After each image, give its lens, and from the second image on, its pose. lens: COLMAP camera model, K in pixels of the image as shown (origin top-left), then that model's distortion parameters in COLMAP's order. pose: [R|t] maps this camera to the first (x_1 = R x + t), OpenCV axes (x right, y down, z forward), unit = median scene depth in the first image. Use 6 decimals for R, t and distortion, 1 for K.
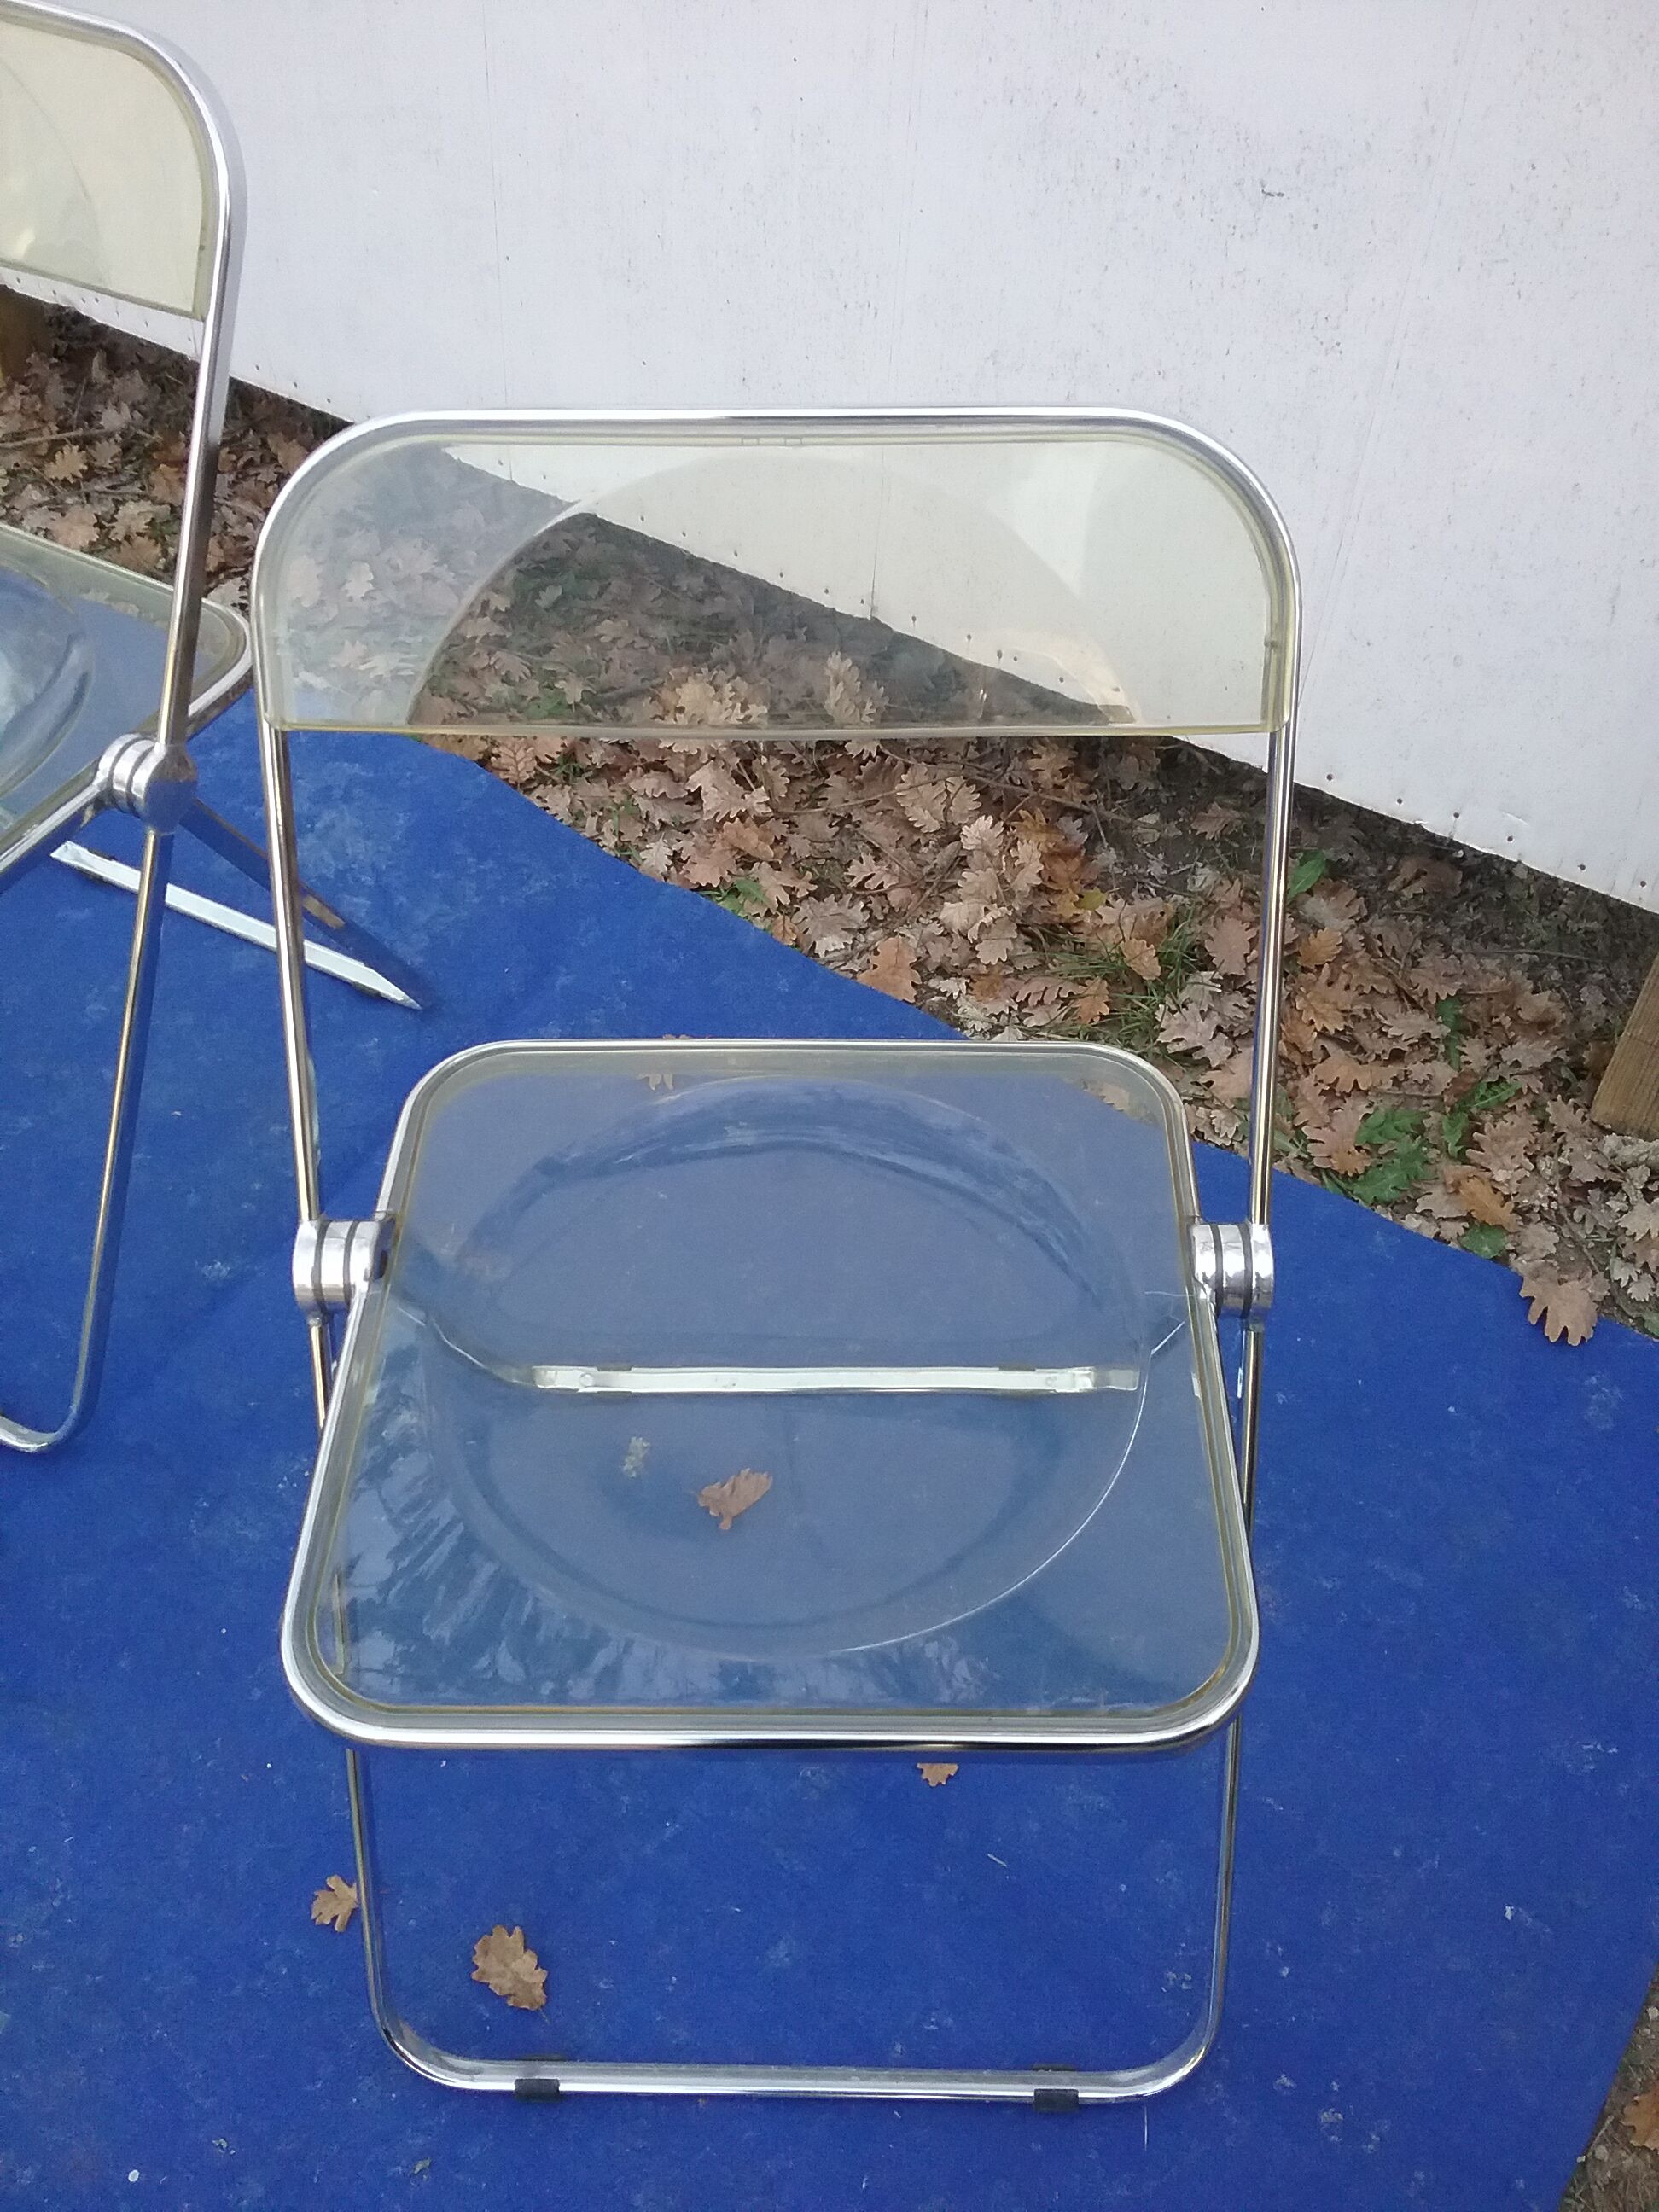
lens RADIAL K [[2020.4, 0, 865.8], [0, 2020.4, 1118.3], [0, 0, 1]] dist [0.081839, -0.152898]
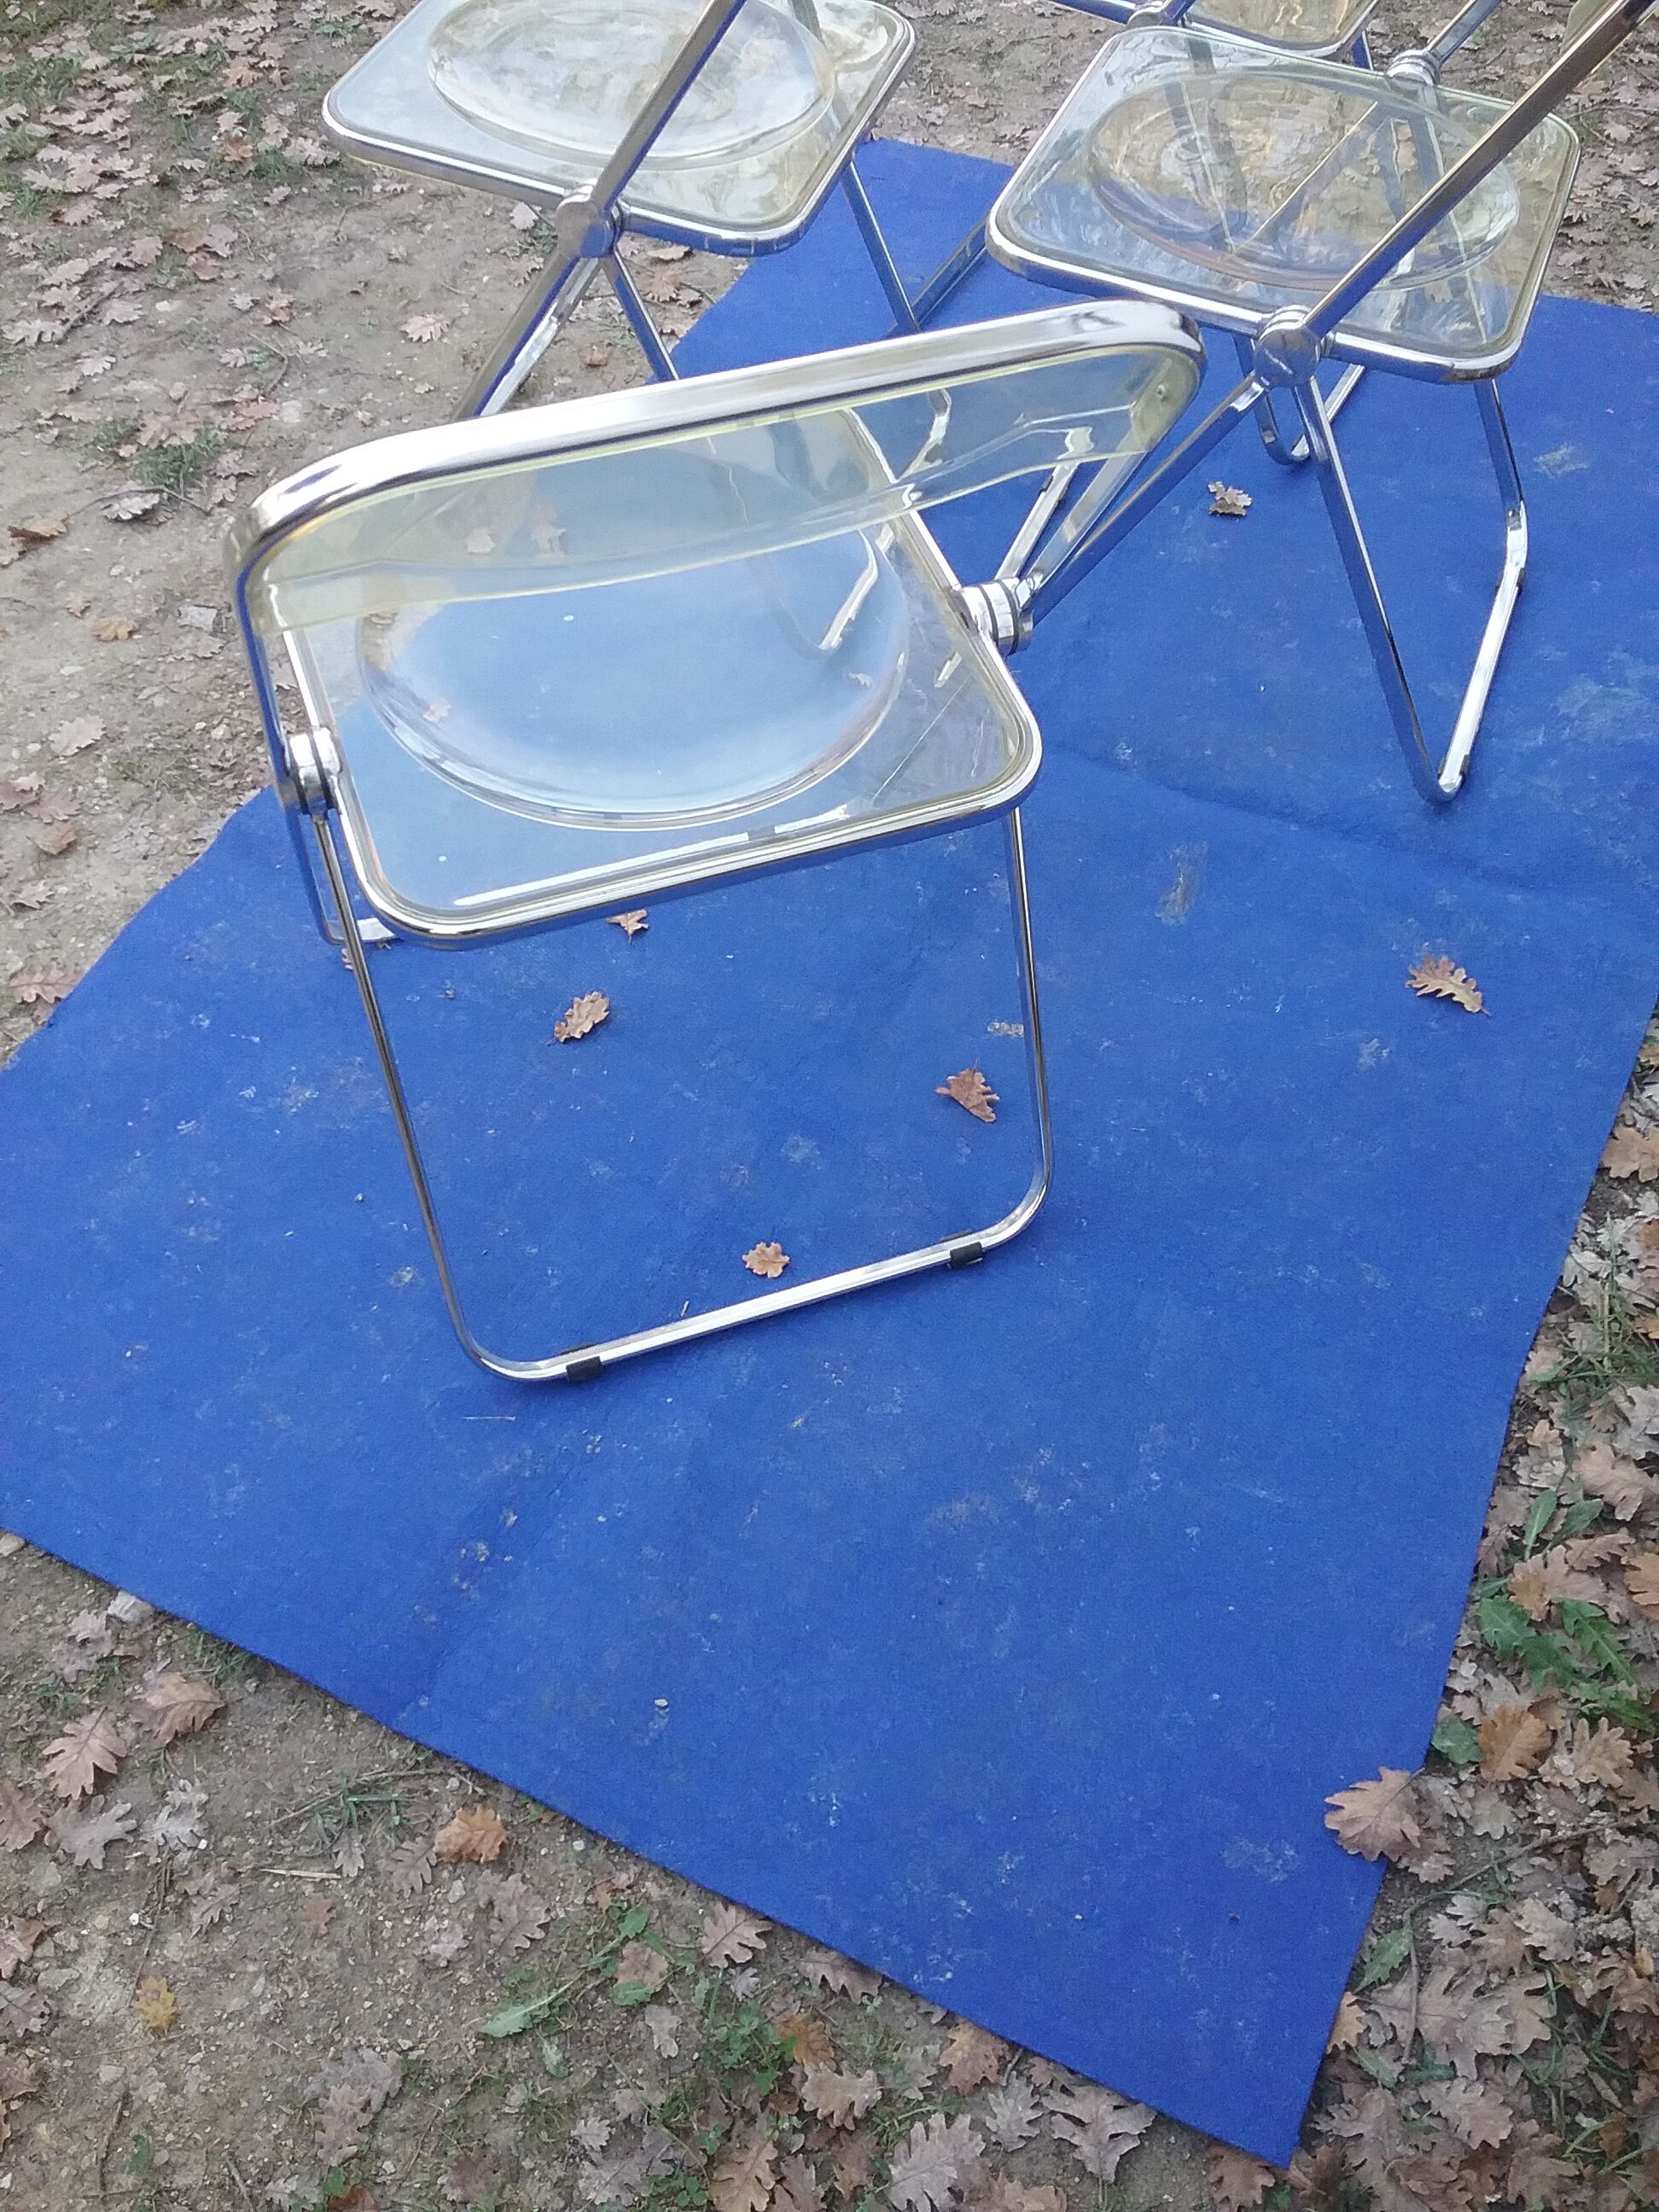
lens RADIAL K [[2068.1, 0, 871.2], [0, 2068.1, 1098.8], [0, 0, 1]] dist [0.090208, -0.161316]
pose [[0.122486, 0.765565, -0.631591, 0.541986], [-0.776329, 0.470375, 0.419596, -0.206651], [0.618313, 0.438927, 0.651945, 0.164042]]
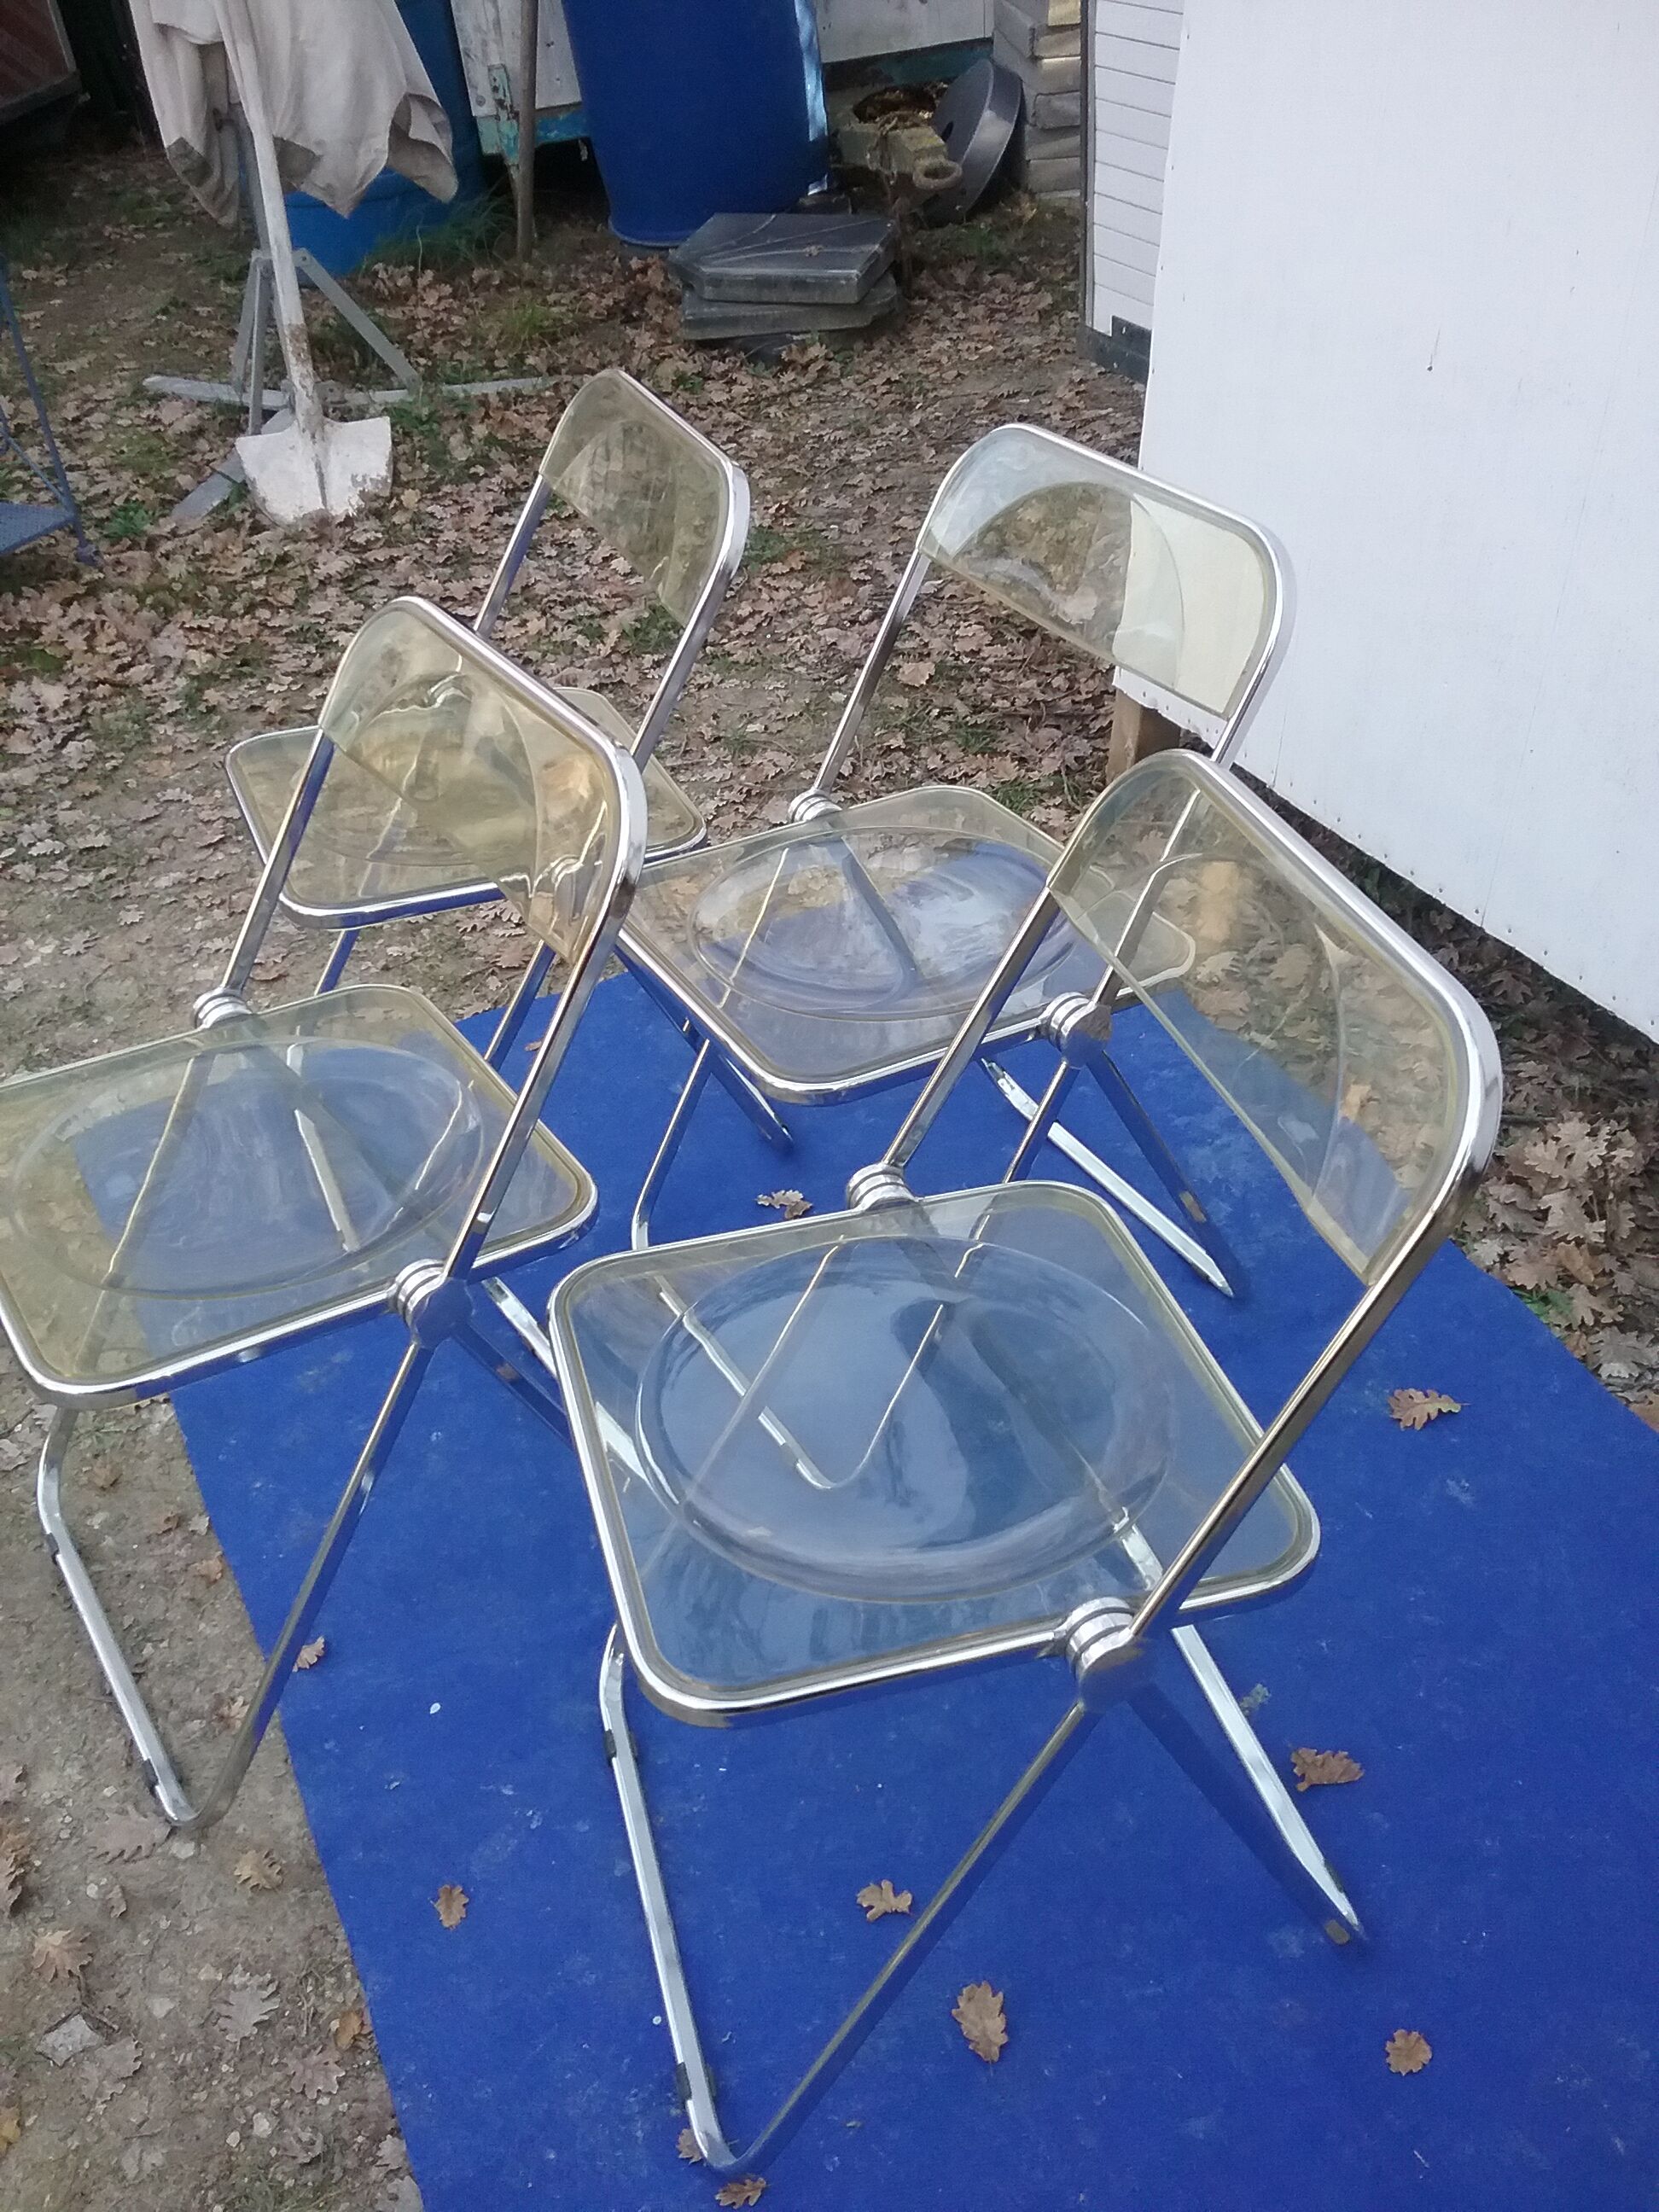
lens RADIAL K [[2068.1, 0, 871.2], [0, 2068.1, 1098.8], [0, 0, 1]] dist [0.090208, -0.161316]
pose [[0.837748, 0.266183, -0.476786, 0.141894], [-0.375047, 0.915099, -0.148099, 0.094240], [0.396884, 0.302887, 0.866454, -0.155365]]
